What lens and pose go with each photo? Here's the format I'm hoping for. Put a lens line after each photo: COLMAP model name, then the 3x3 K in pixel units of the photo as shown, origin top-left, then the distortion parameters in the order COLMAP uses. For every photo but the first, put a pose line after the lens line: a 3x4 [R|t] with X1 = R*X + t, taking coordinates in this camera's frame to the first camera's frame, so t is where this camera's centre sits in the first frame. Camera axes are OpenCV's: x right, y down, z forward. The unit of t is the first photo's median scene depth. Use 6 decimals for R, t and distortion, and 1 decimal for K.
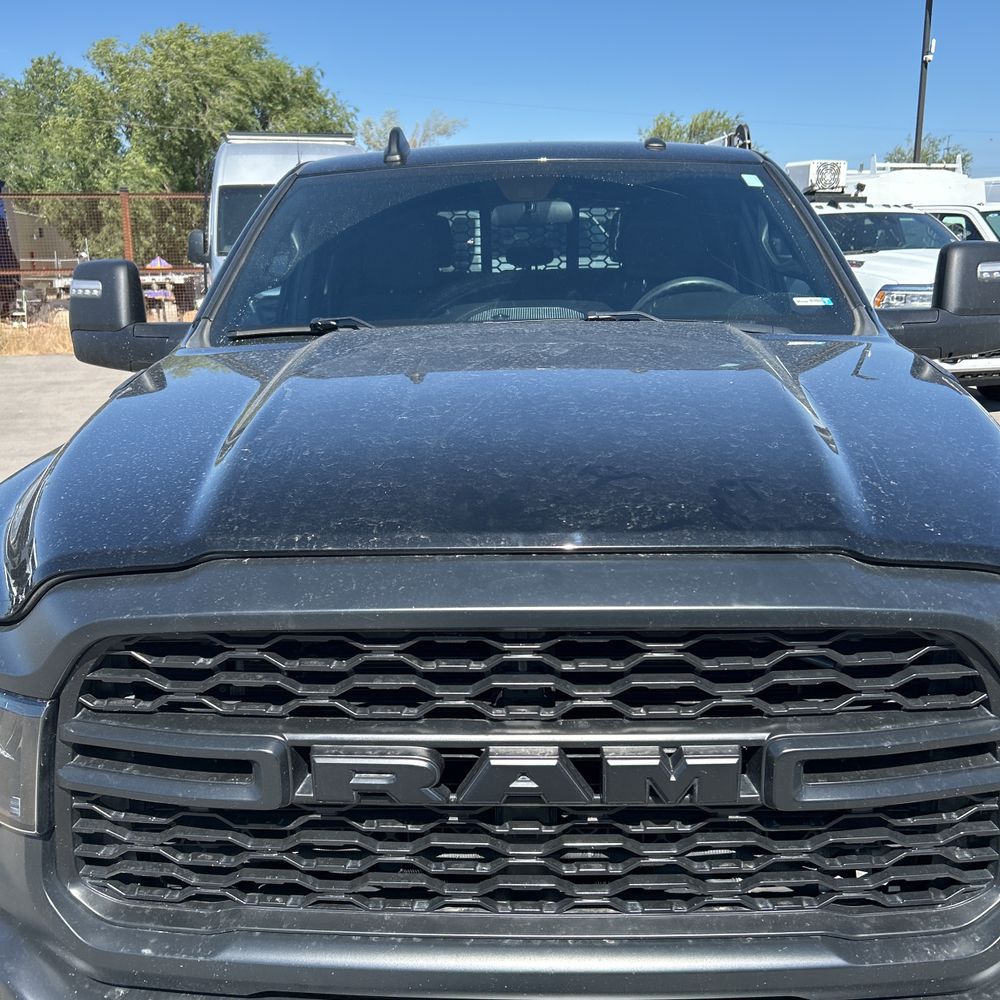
lens RADIAL K [[1024.5, 0, 491.9], [0, 1024.5, 501.6], [0, 0, 1]] dist [0.013686, 0.009965]
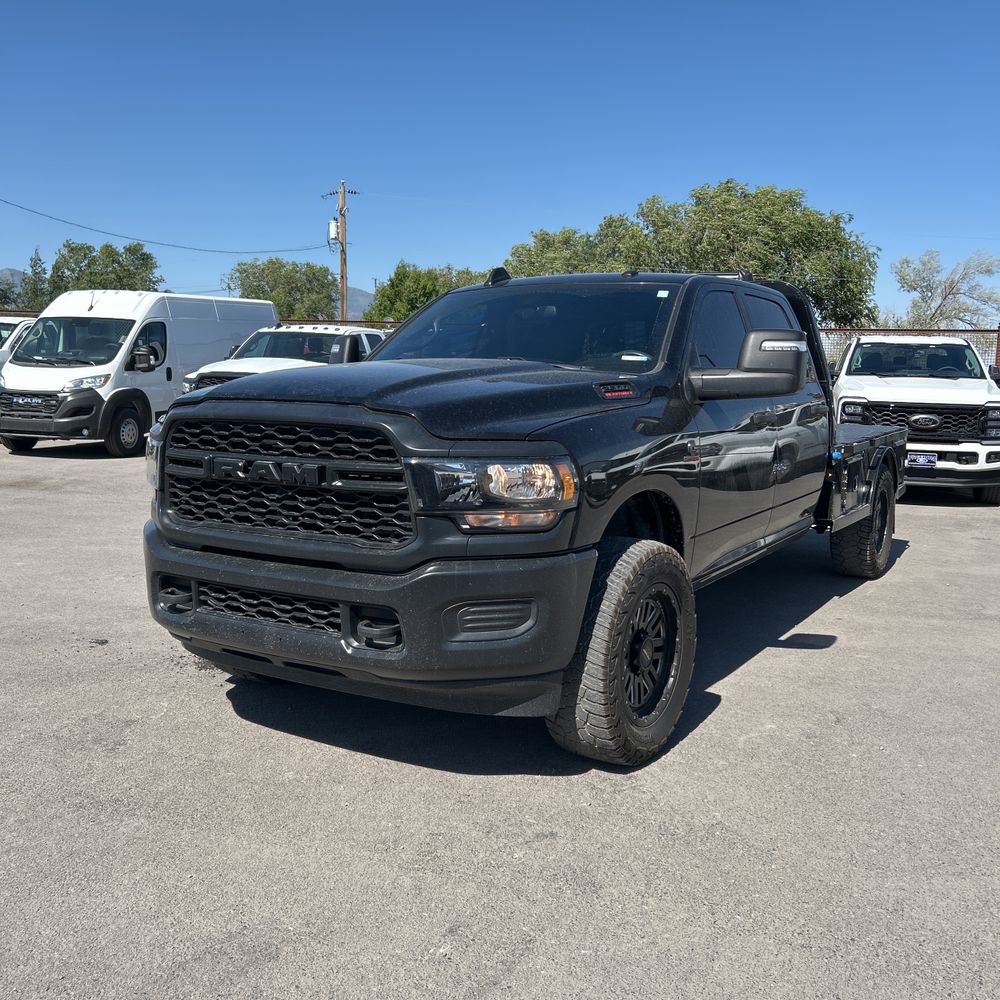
lens RADIAL K [[1038.6, 0, 500.0], [0, 1038.6, 500.0], [0, 0, 1]] dist [0.028265, -0.004638]
pose [[0.870264, 0.090356, -0.484227, 0.883619], [-0.153084, 0.983966, -0.091520, 0.216768], [0.468194, 0.153774, 0.870142, -0.556938]]
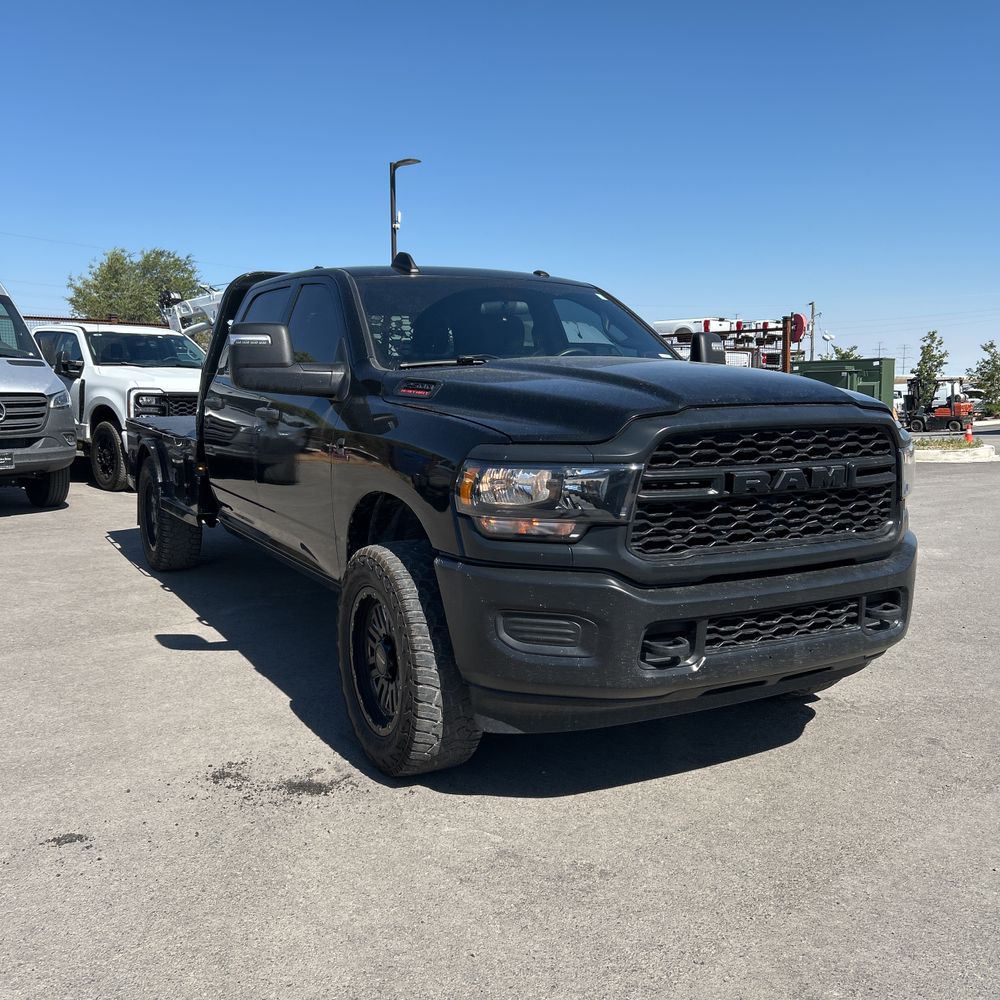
lens RADIAL K [[1038.6, 0, 500.0], [0, 1038.6, 500.0], [0, 0, 1]] dist [0.028265, -0.004638]
pose [[0.849757, -0.043521, 0.525375, -0.900637], [0.113477, 0.988325, -0.101671, 0.216962], [-0.514816, 0.146014, 0.844775, -0.425707]]
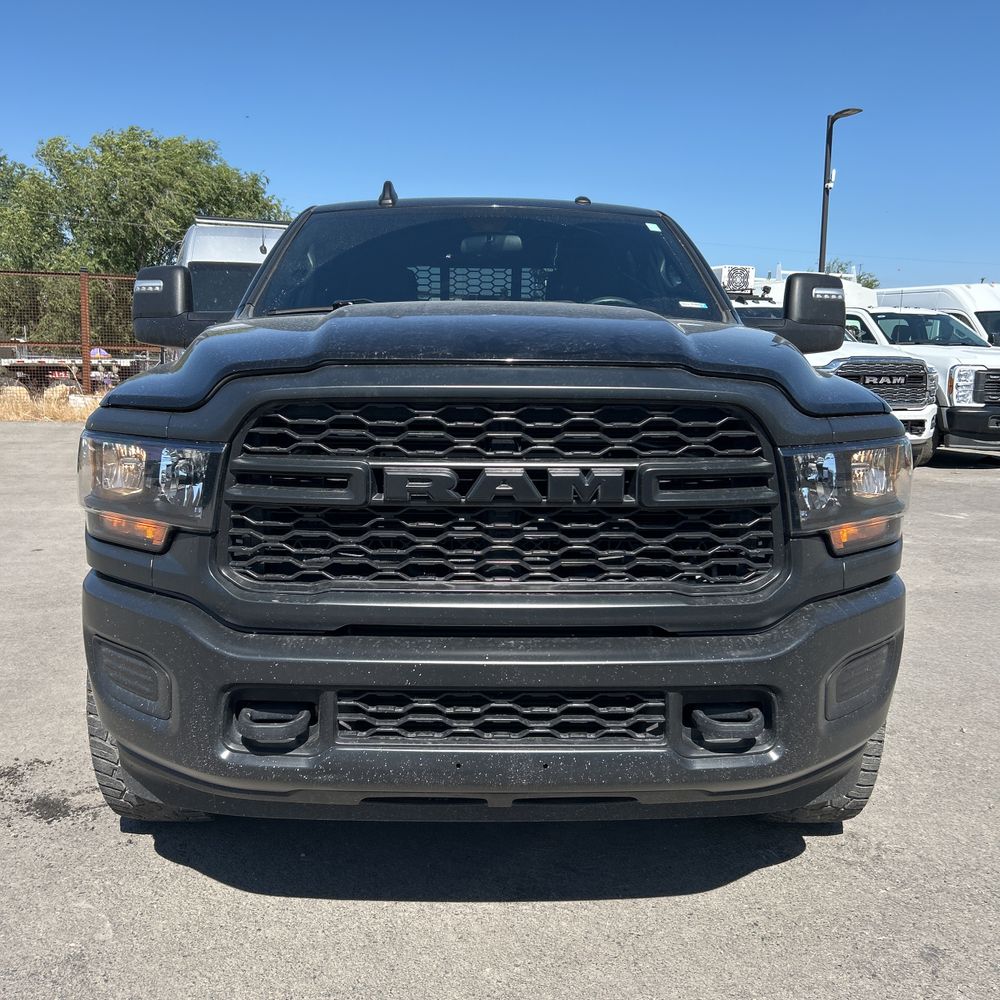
lens RADIAL K [[1024.6, 0, 494.6], [0, 1024.6, 505.7], [0, 0, 1]] dist [0.112338, -0.248214]
pose [[0.997333, 0.021143, 0.069856, -0.044192], [-0.013993, 0.994758, -0.101297, 0.197496], [-0.071632, 0.100049, 0.992401, -0.308097]]
